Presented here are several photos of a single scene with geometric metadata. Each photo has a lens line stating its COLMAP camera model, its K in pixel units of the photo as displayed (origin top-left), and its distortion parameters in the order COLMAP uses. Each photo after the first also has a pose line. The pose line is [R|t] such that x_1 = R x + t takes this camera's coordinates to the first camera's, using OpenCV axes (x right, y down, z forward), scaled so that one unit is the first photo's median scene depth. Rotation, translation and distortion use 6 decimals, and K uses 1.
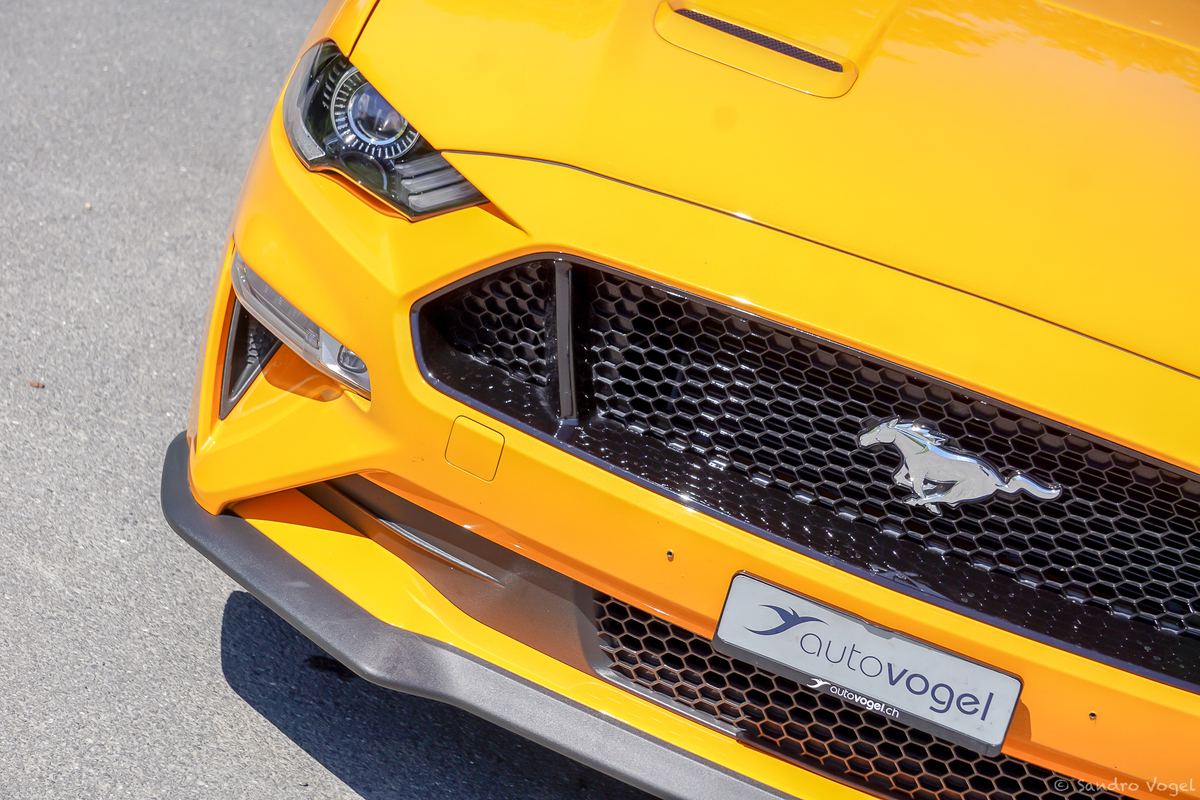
lens RADIAL K [[3762.8, 0, 600.0], [0, 3762.8, 400.0], [0, 0, 1]] dist [0.655271, 1.309957]
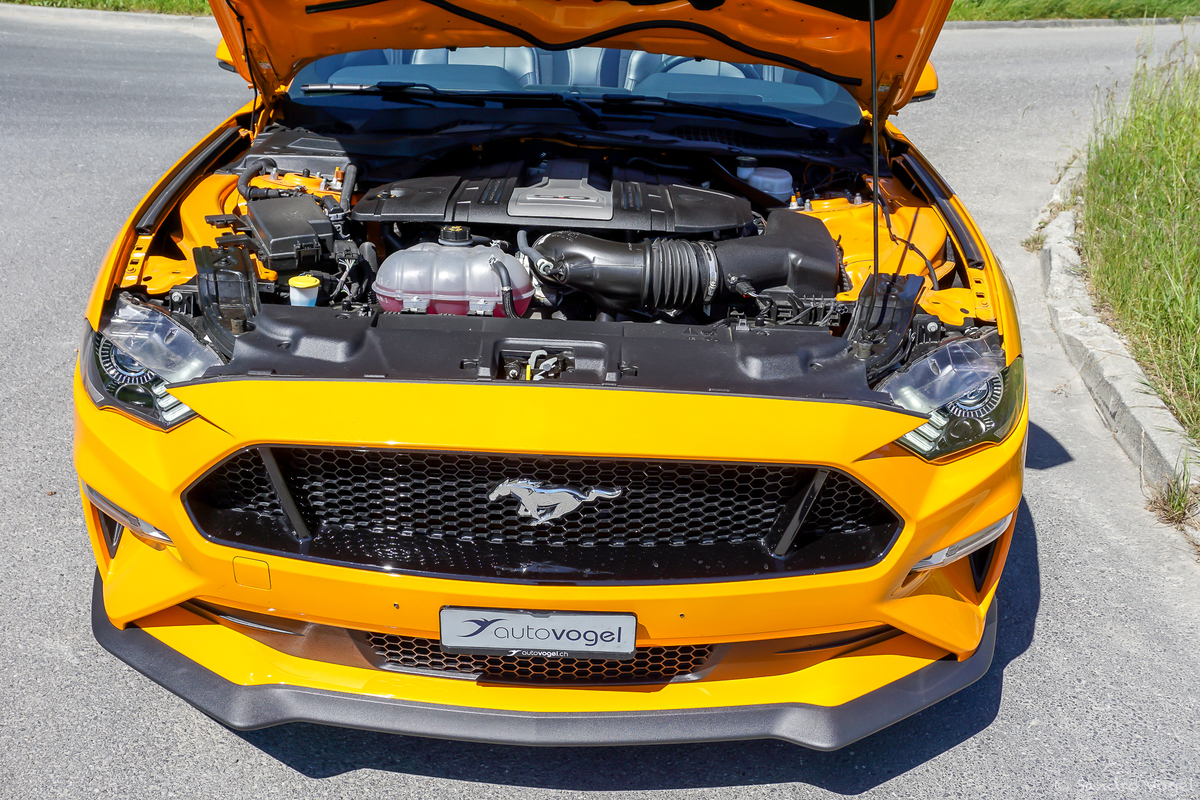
lens RADIAL K [[1235.9, 0, 600.0], [0, 1235.9, 400.0], [0, 0, 1]] dist [0.009480, -0.011826]
pose [[0.939022, -0.328618, 0.101229, 0.073038], [0.304353, 0.931313, 0.200061, -0.112293], [-0.160019, -0.157053, 0.974540, 0.509321]]
